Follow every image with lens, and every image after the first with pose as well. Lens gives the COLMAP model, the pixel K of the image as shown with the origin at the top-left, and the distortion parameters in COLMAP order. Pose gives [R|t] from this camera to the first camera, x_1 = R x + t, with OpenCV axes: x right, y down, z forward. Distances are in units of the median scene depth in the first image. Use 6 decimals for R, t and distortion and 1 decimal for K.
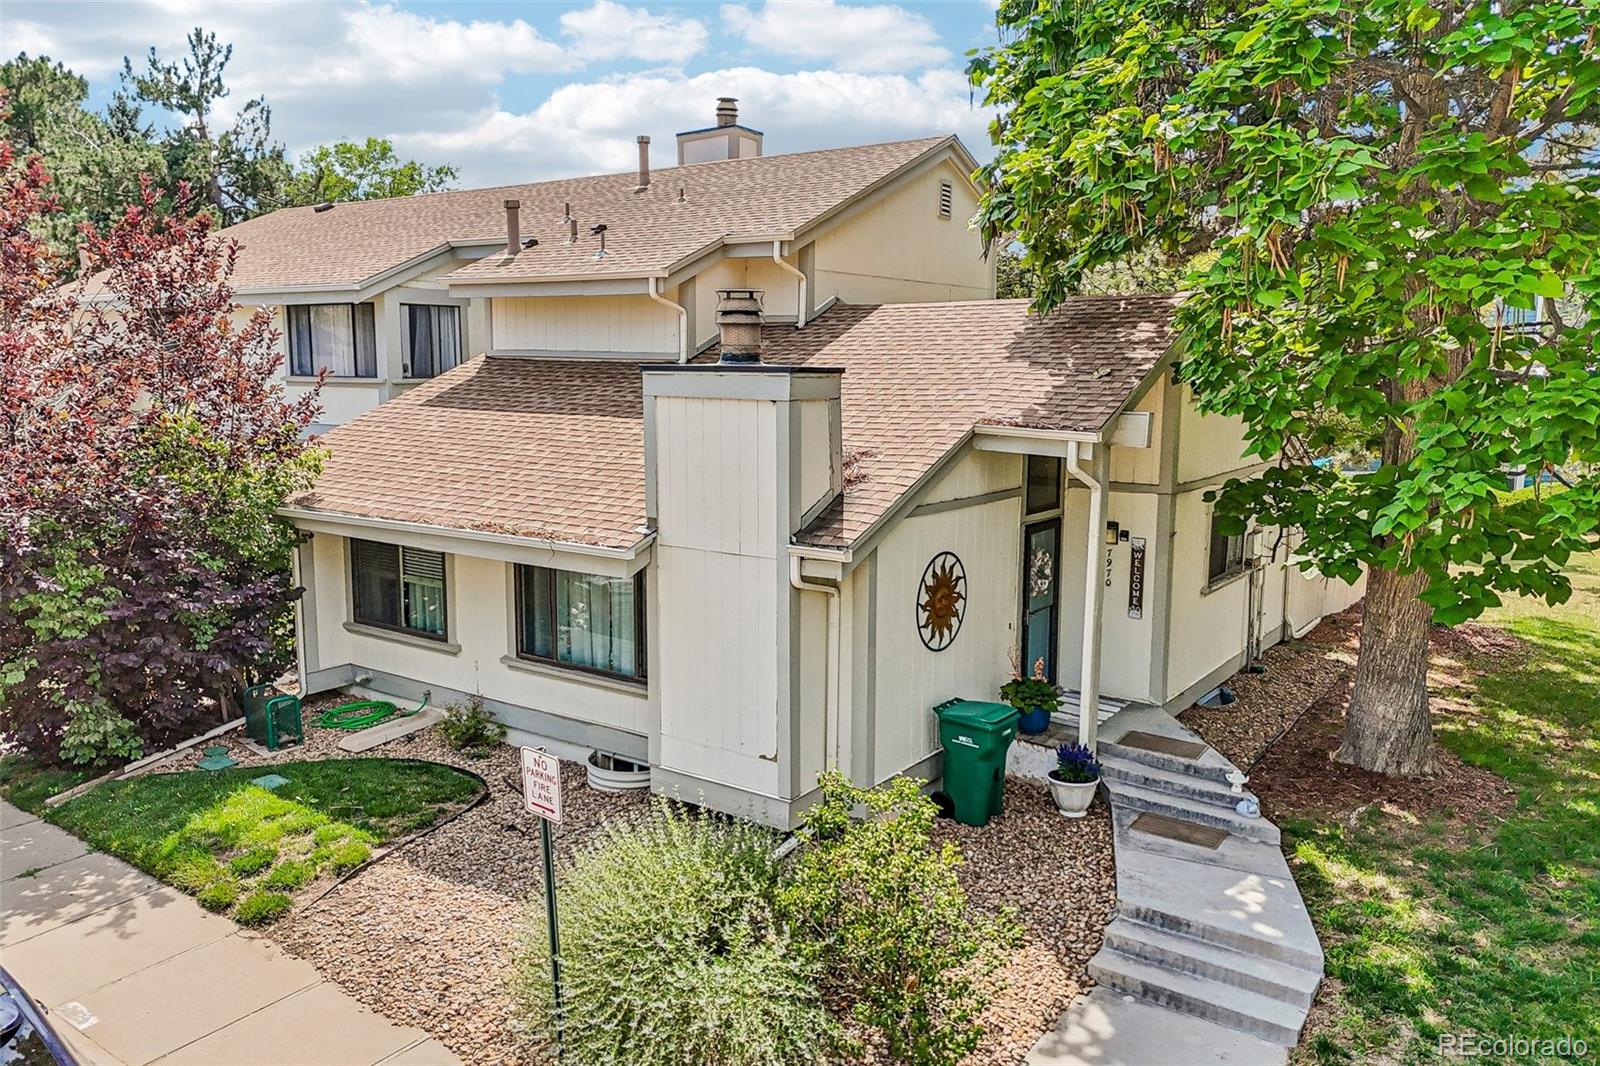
lens RADIAL K [[1161.1, 0, 792.9], [0, 1161.1, 529.6], [0, 0, 1]] dist [0.047103, -0.043044]
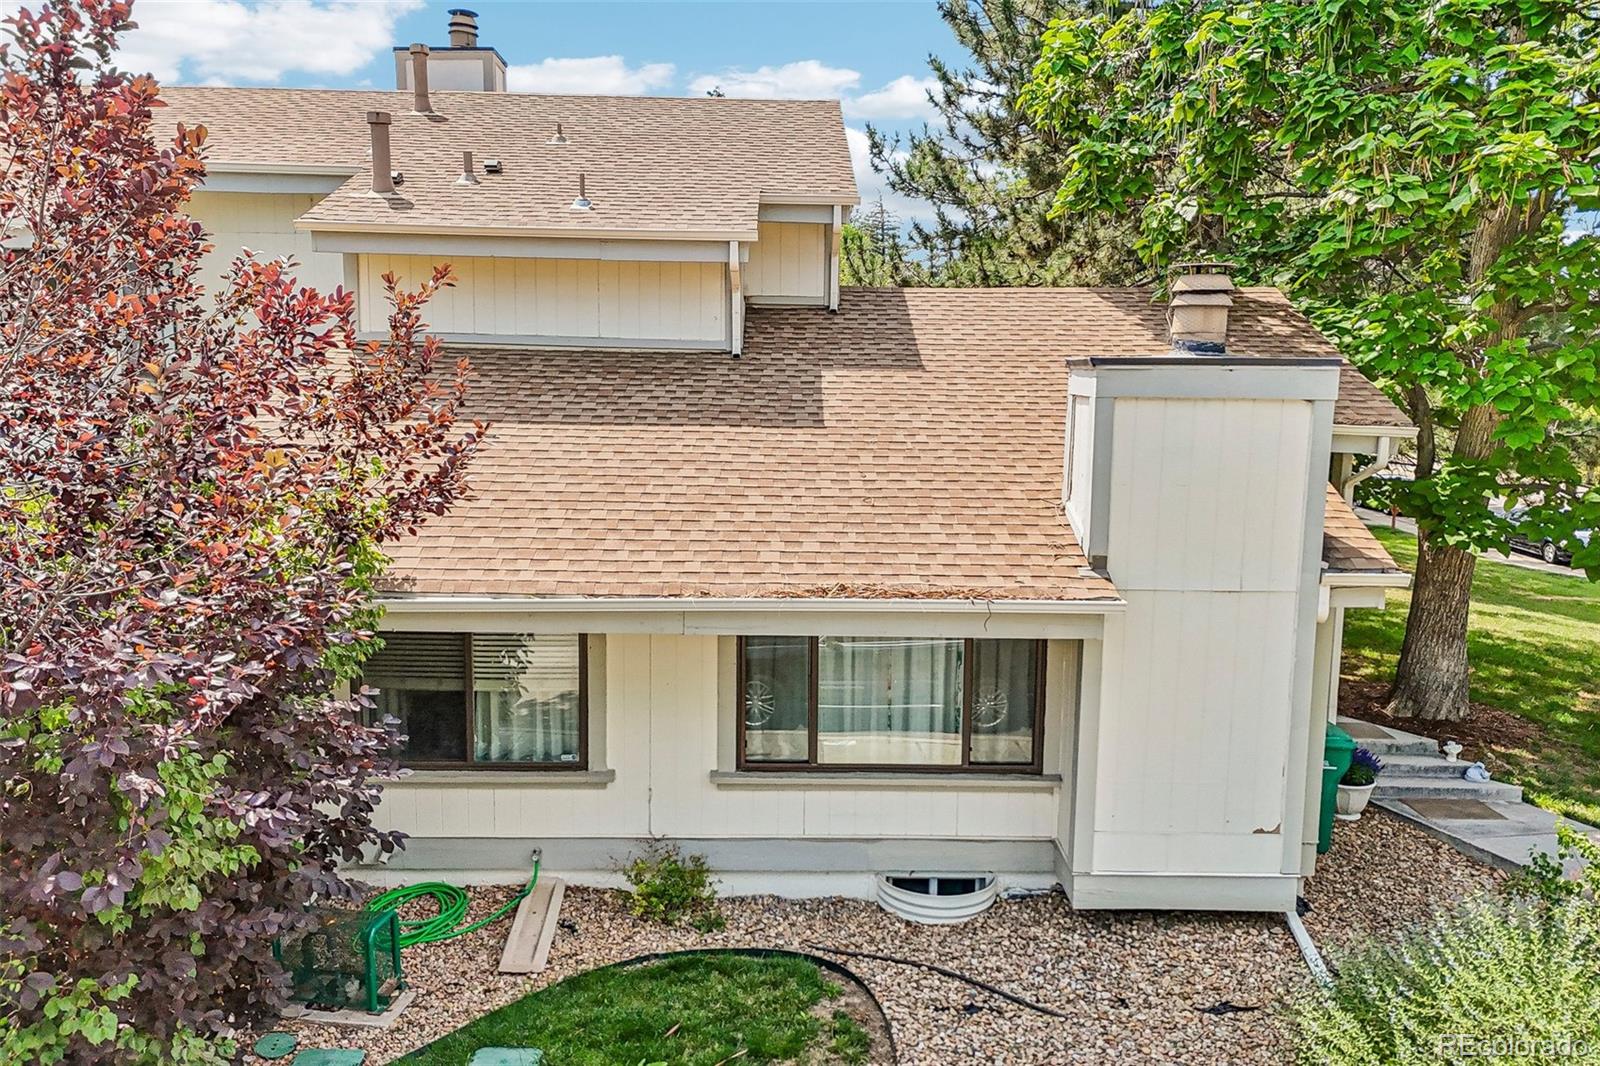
lens RADIAL K [[1161.1, 0, 796.9], [0, 1161.1, 532.6], [0, 0, 1]] dist [0.047103, -0.043044]
pose [[0.813763, -0.082543, 0.575305, -0.616473], [0.075947, 0.996478, 0.035545, -0.058140], [-0.576213, 0.014768, 0.817166, 0.411034]]
